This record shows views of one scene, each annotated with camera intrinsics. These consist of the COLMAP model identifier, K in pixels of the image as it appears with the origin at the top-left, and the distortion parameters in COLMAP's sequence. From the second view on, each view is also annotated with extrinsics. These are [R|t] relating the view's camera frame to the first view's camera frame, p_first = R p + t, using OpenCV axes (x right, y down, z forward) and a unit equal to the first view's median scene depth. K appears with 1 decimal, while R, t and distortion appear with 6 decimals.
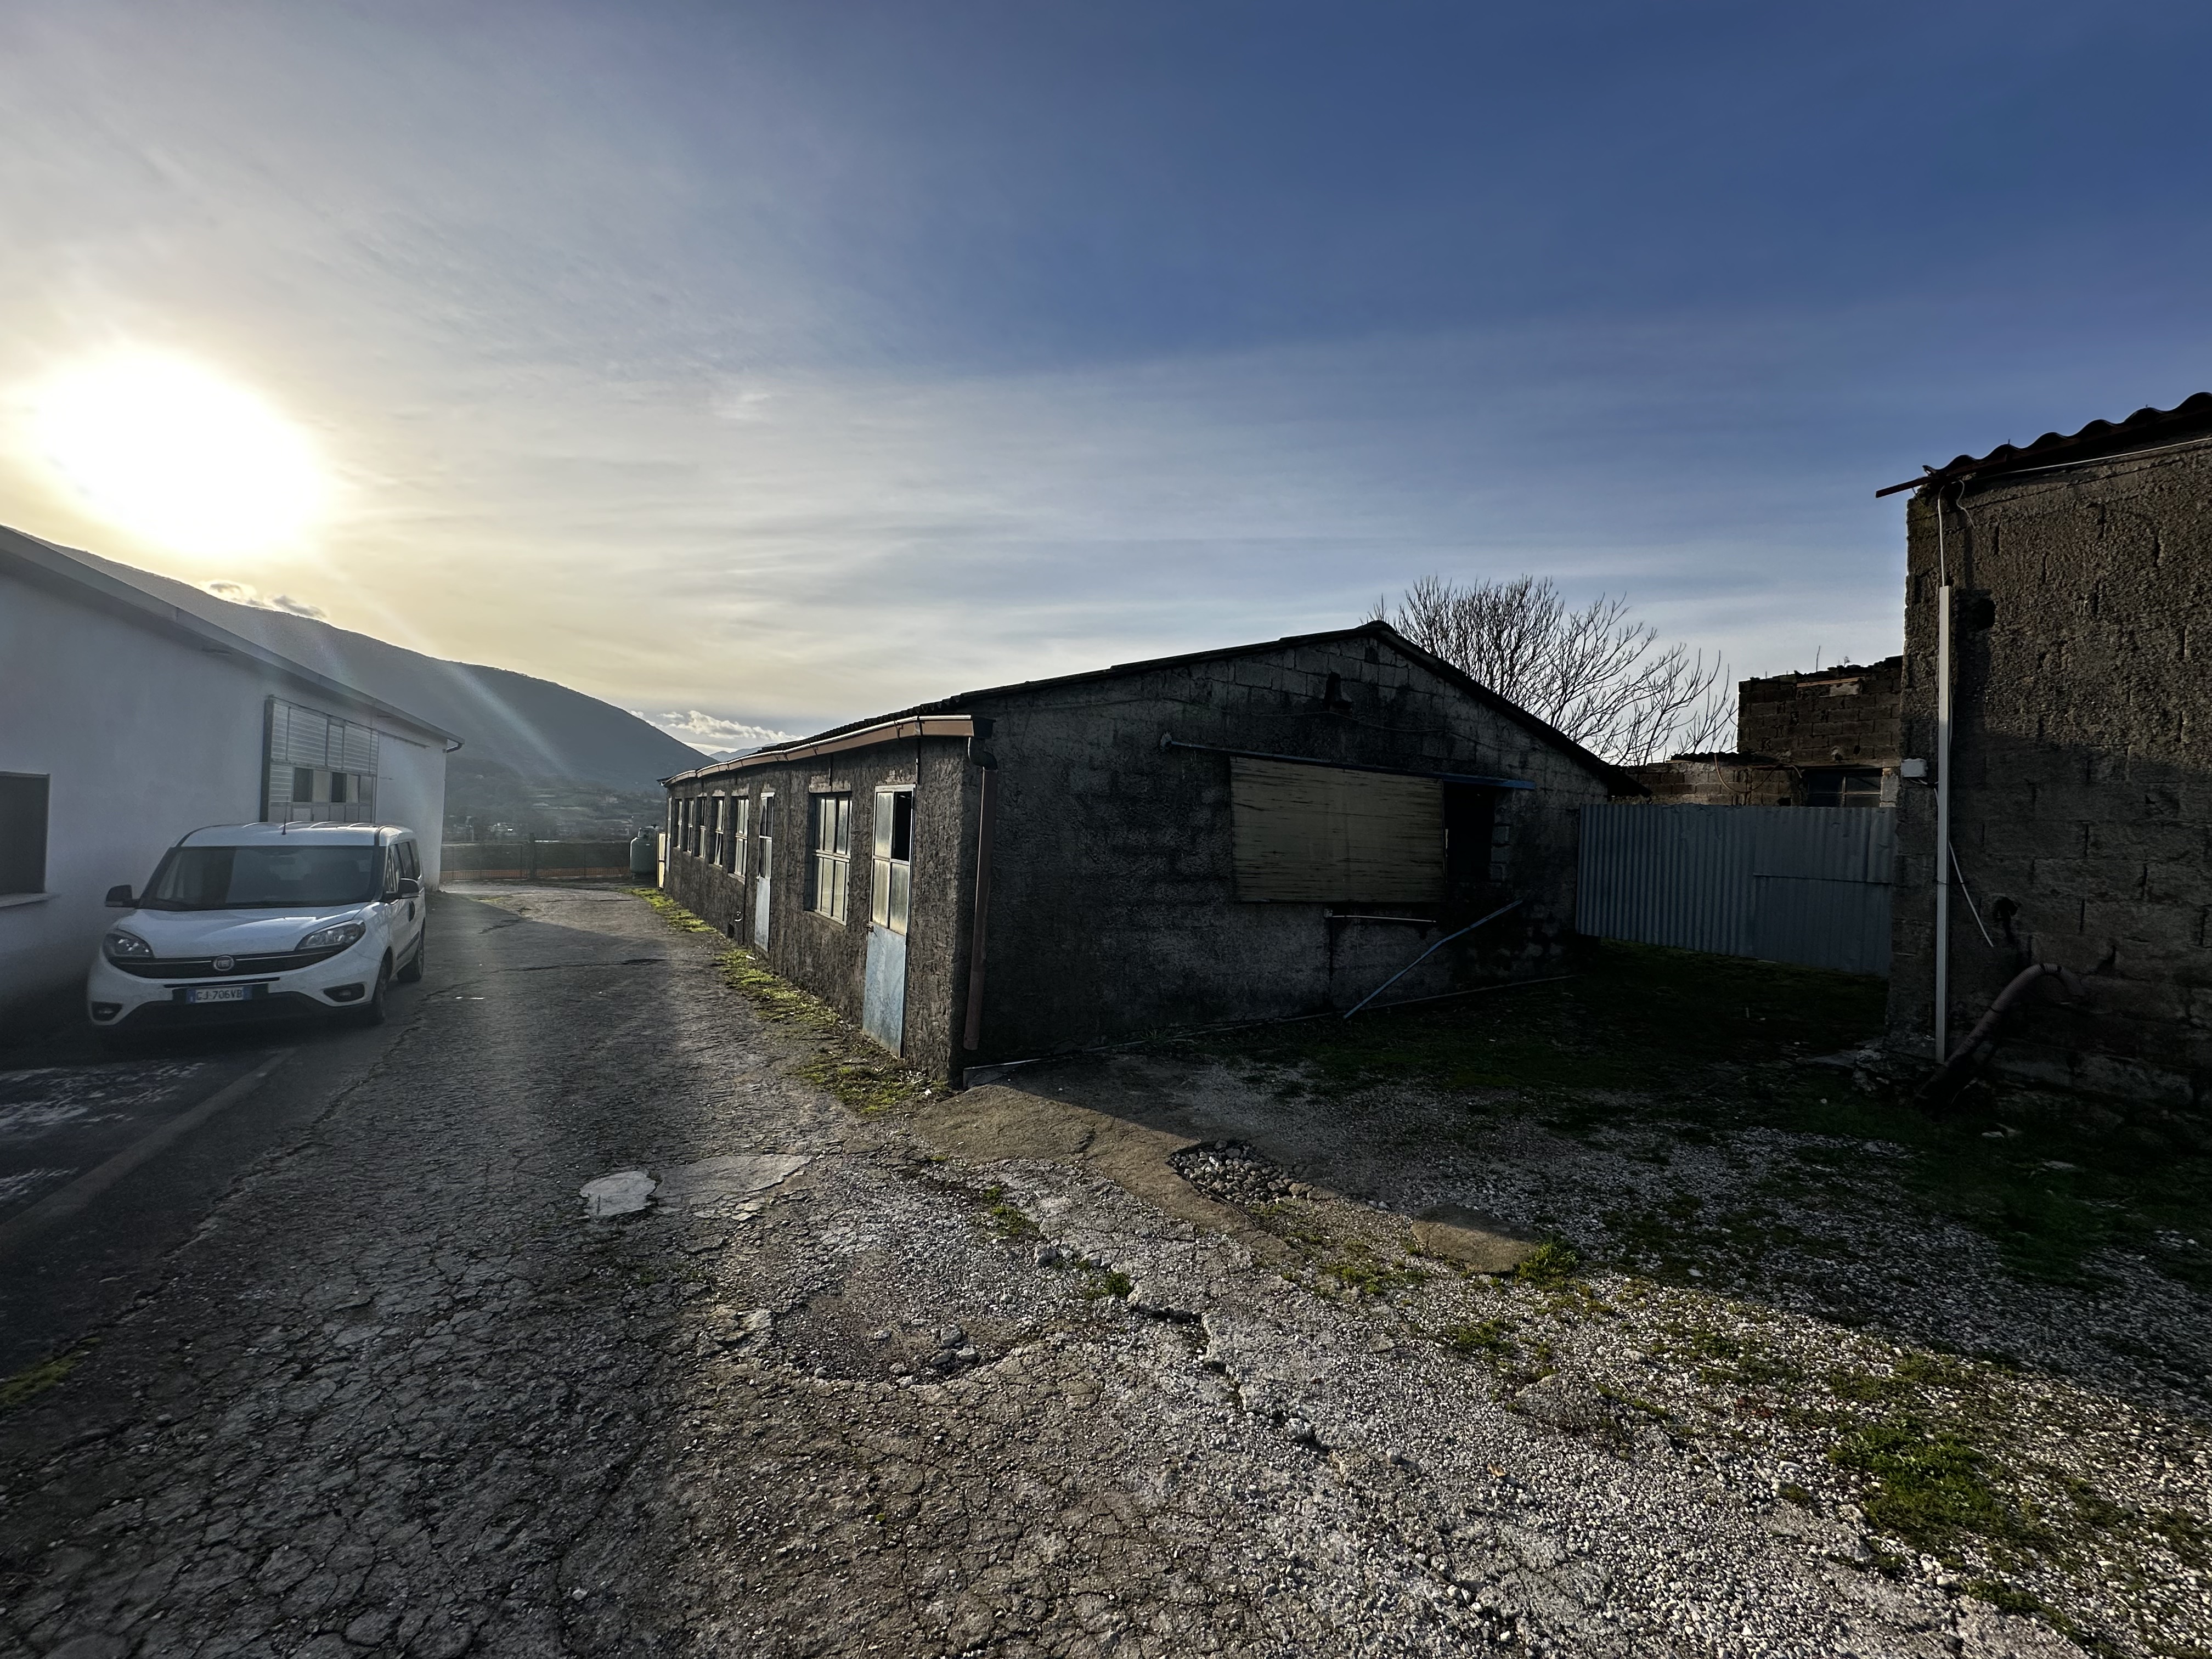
lens RADIAL K [[878.8, 0, 1106.0], [0, 878.8, 827.9], [0, 0, 1]] dist [-0.004166, 0.000646]
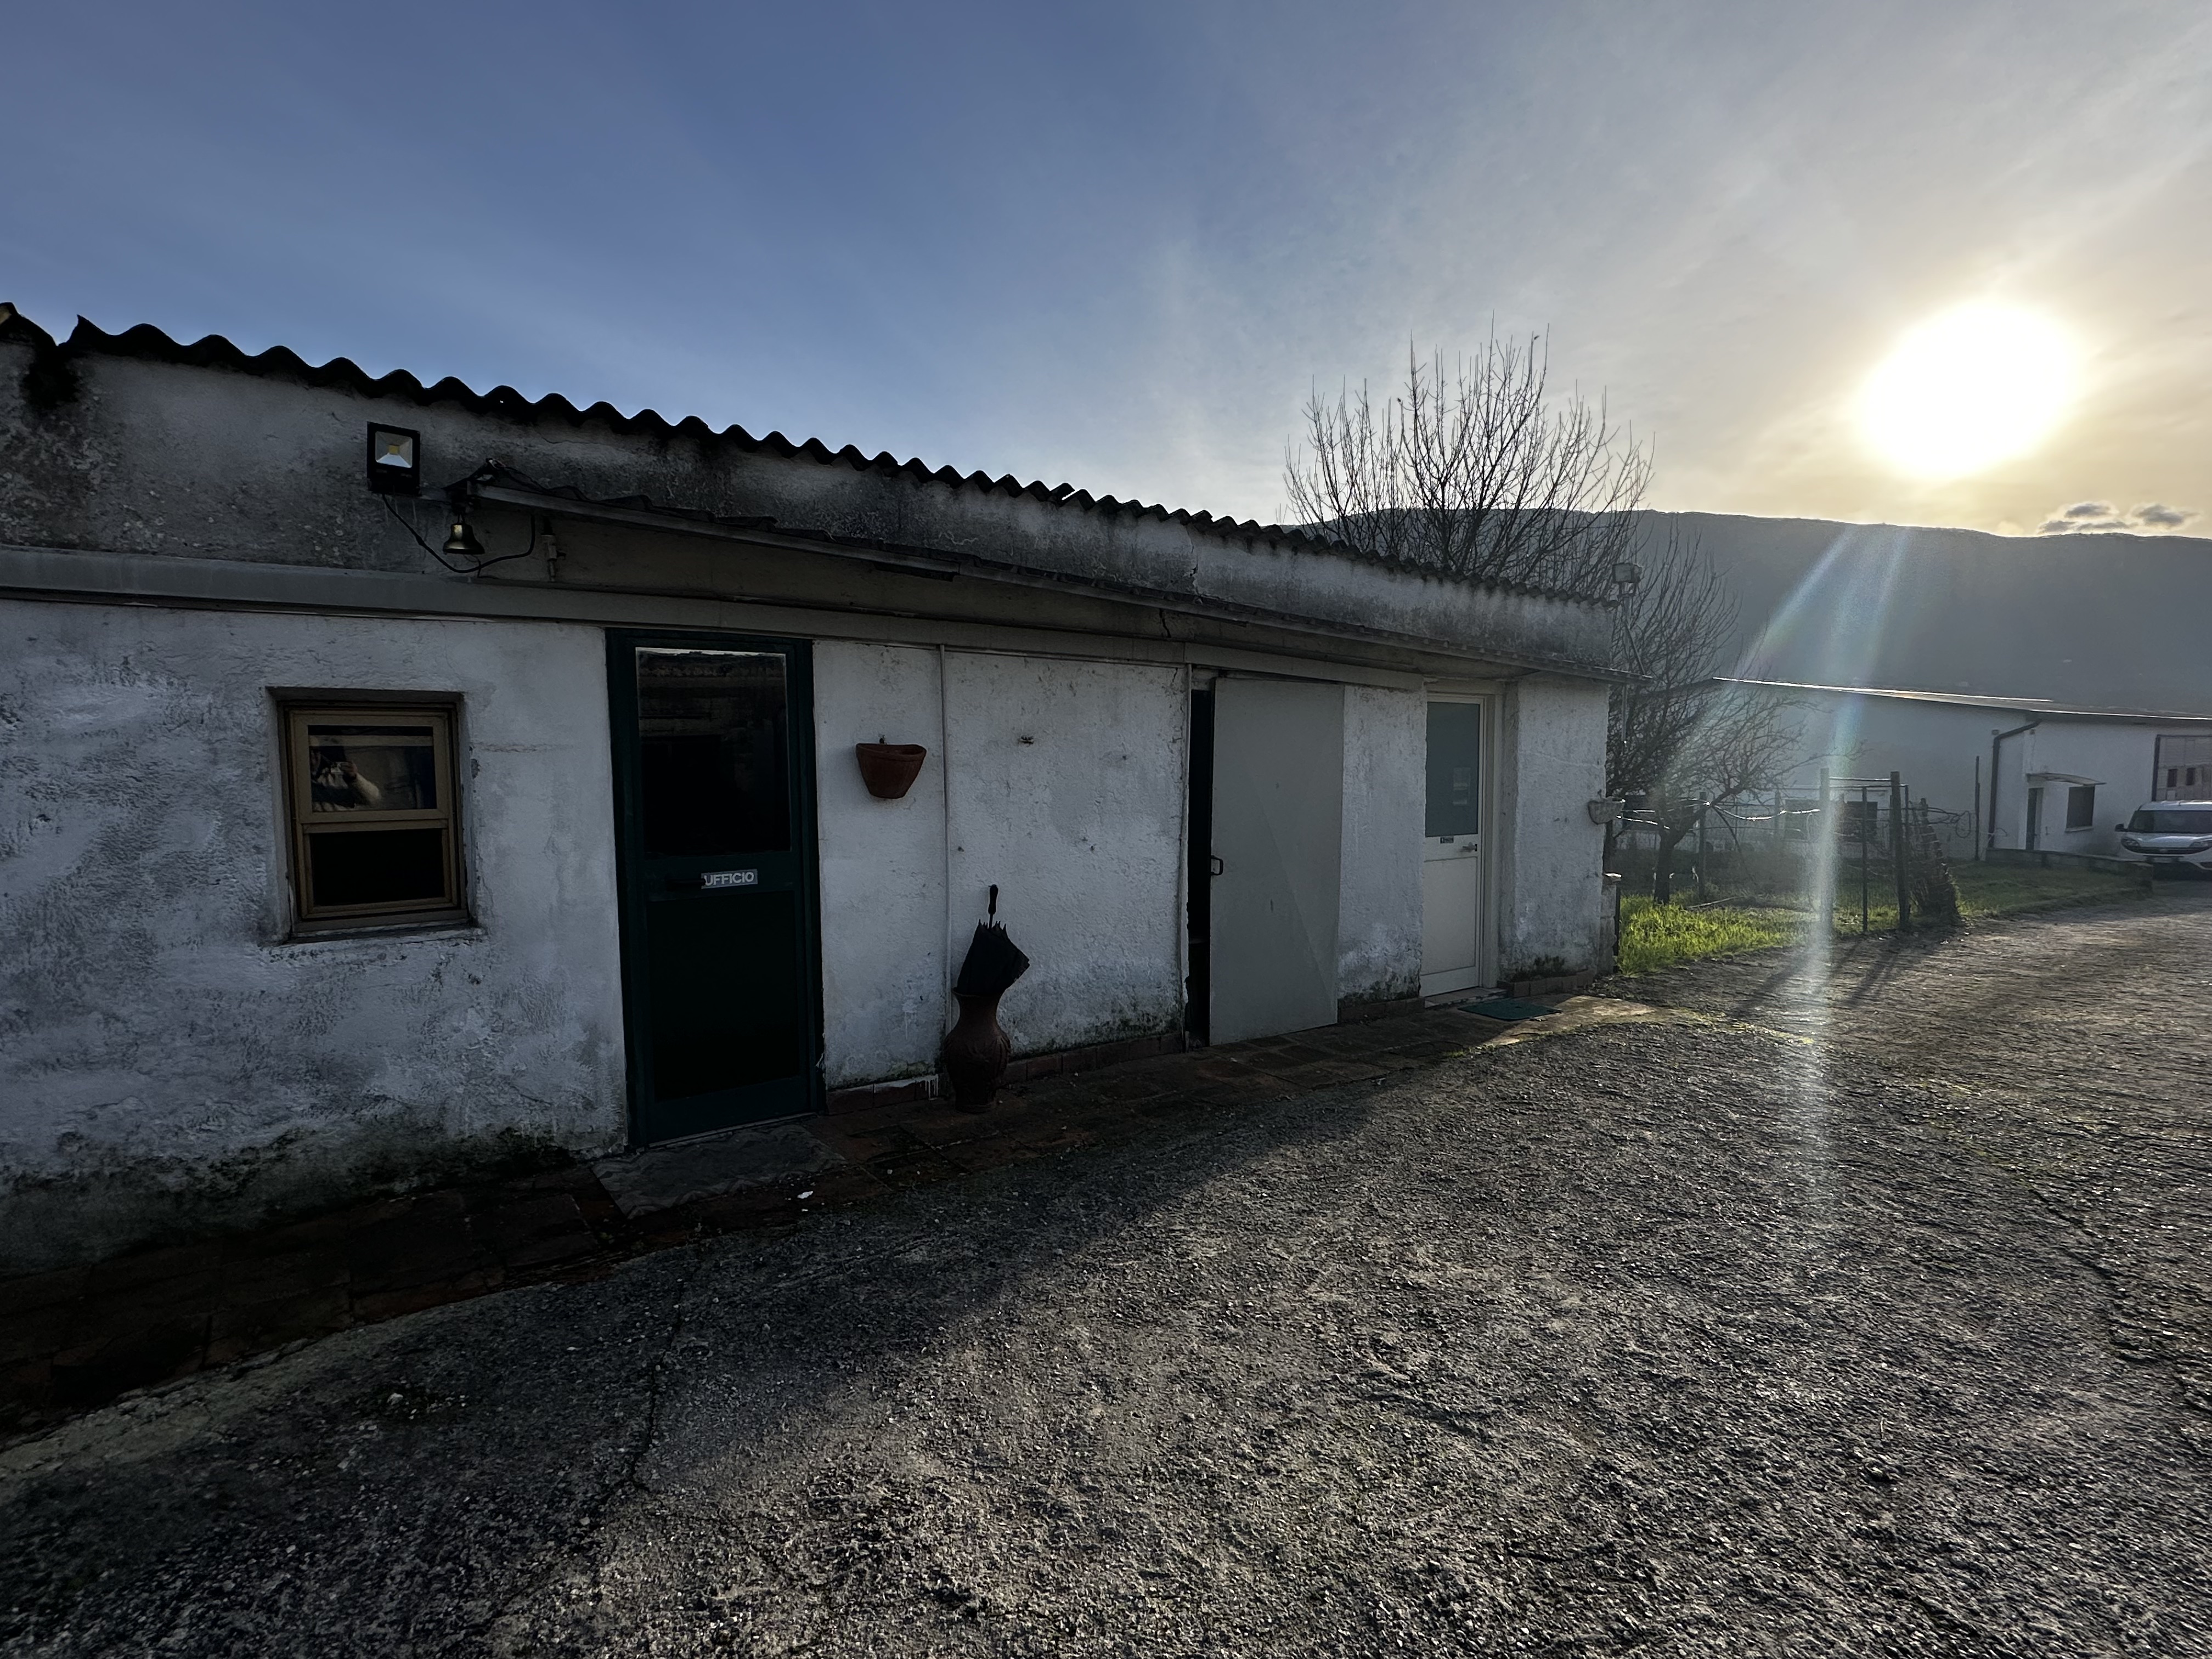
lens RADIAL K [[1024.7, 0, 1106.0], [0, 1024.7, 829.5], [0, 0, 1]] dist [0.002486, 0.000744]
pose [[0.062443, 0.026201, -0.997705, 2.162969], [0.008540, 0.999605, 0.026786, -0.036043], [0.998012, -0.010193, 0.062194, -2.692355]]
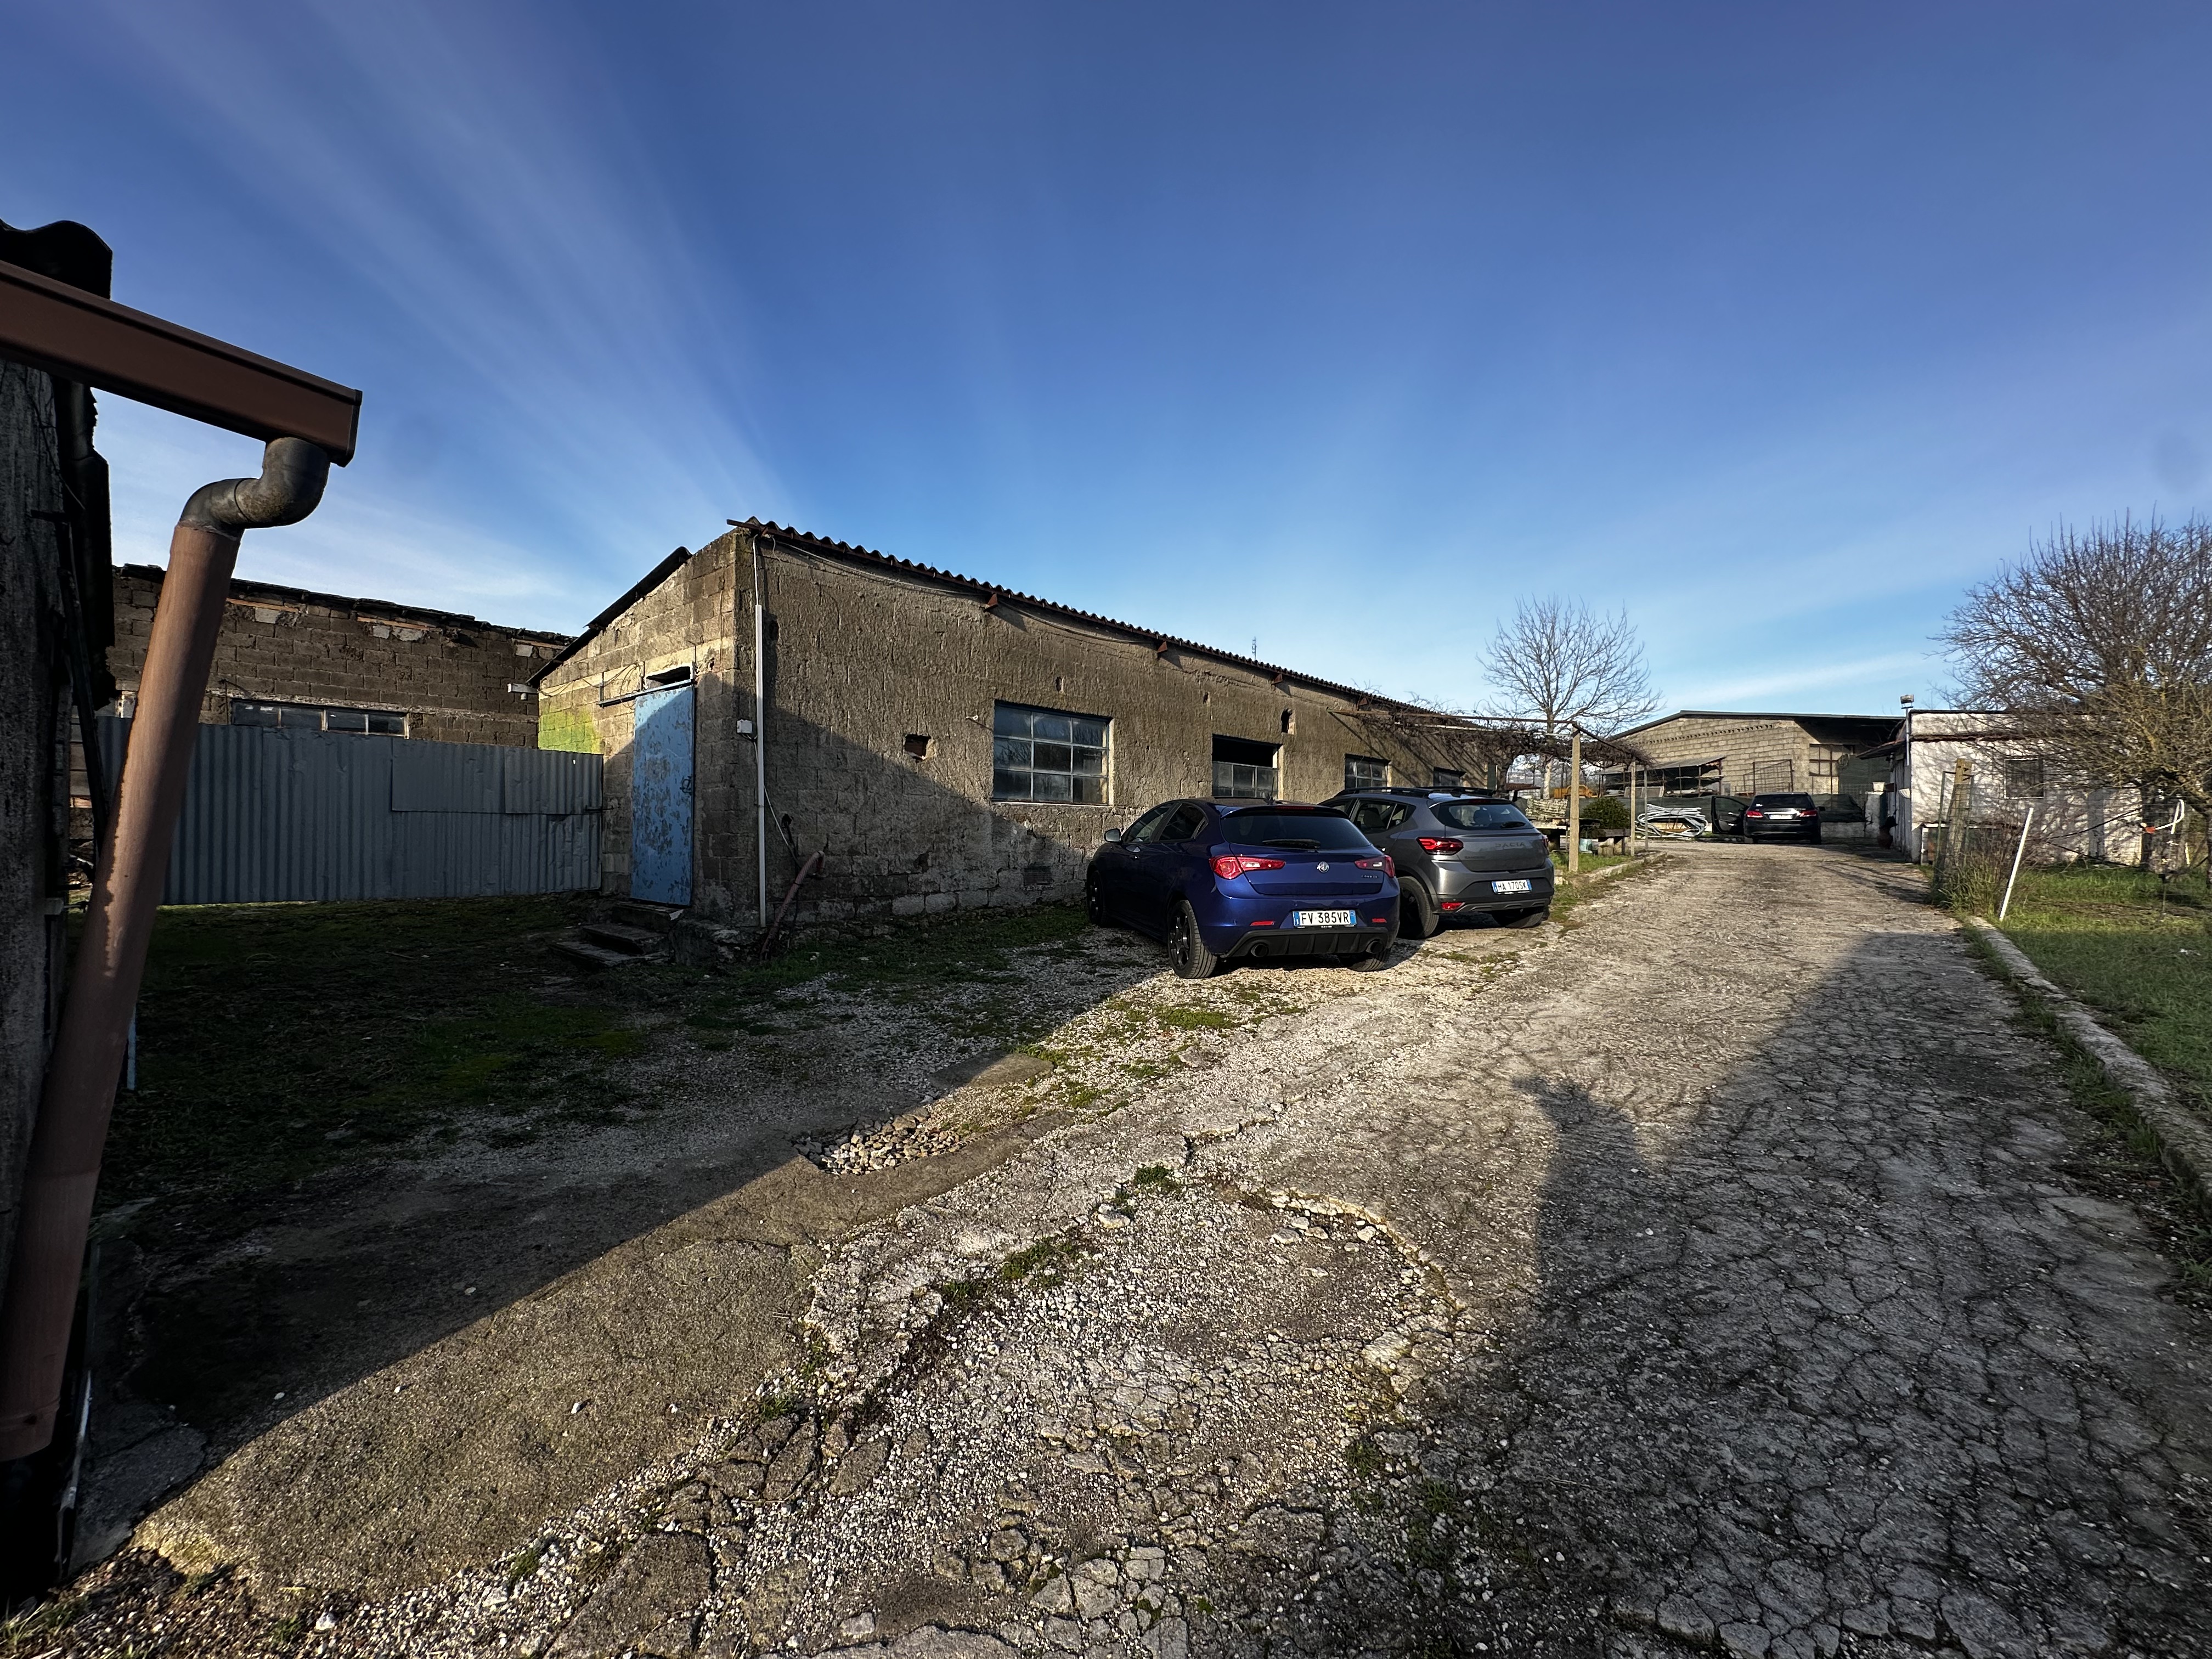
lens RADIAL K [[878.8, 0, 1106.0], [0, 878.8, 827.9], [0, 0, 1]] dist [-0.004166, 0.000646]
pose [[-0.308280, -0.044053, 0.950275, -0.630914], [-0.024270, 0.998966, 0.038437, 0.027259], [-0.950986, -0.011214, -0.309030, 0.884481]]
